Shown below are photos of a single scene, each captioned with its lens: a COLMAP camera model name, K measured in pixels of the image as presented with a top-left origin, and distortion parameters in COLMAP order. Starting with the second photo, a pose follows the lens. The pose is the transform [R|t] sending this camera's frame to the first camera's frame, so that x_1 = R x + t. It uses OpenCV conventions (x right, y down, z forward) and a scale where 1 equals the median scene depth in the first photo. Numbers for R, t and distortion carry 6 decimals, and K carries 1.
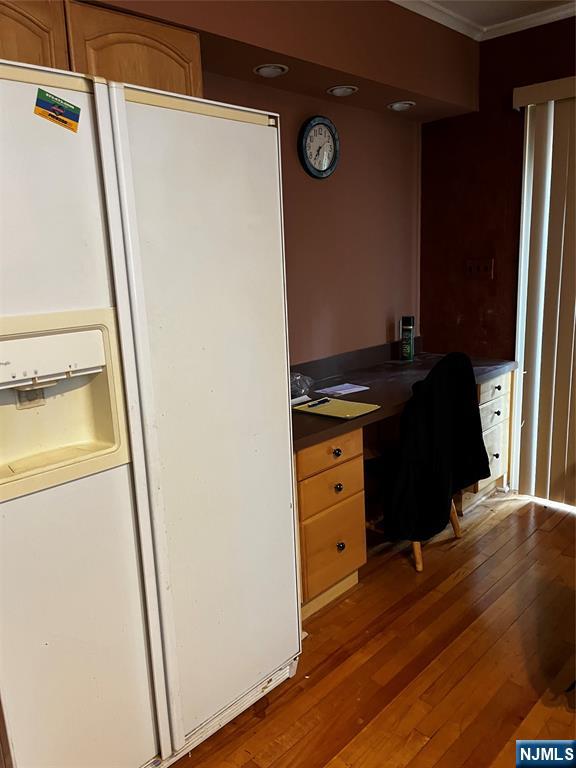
lens RADIAL K [[585.3, 0, 285.2], [0, 585.3, 380.5], [0, 0, 1]] dist [0.073701, -0.087203]
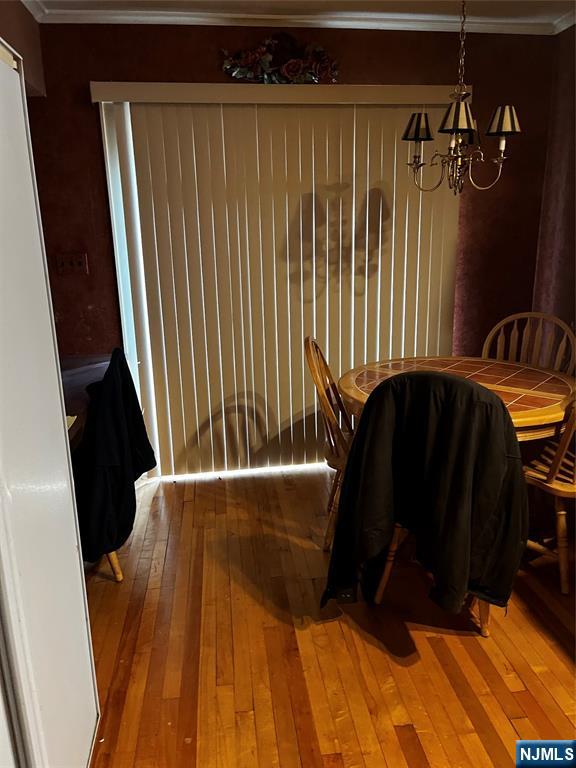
lens RADIAL K [[585.3, 0, 284.8], [0, 585.3, 381.7], [0, 0, 1]] dist [0.073701, -0.087203]
pose [[0.633356, -0.161681, 0.756782, -0.347983], [0.161803, 0.983984, 0.074806, -0.025627], [-0.756756, 0.075071, 0.649373, 0.204877]]
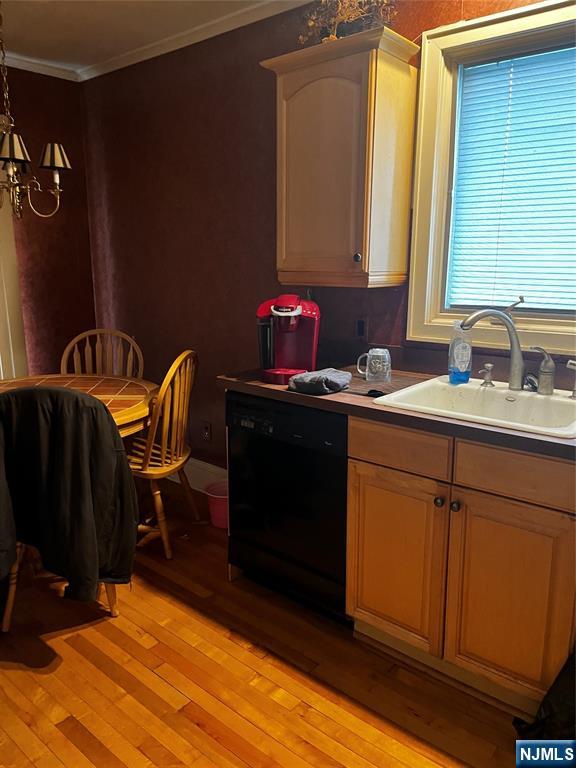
lens RADIAL K [[585.3, 0, 287.6], [0, 585.3, 381.9], [0, 0, 1]] dist [0.073701, -0.087203]
pose [[-0.060706, -0.171357, 0.983337, -0.506729], [0.214003, 0.960011, 0.180504, -0.029921], [-0.974945, 0.221395, -0.021608, 0.248349]]
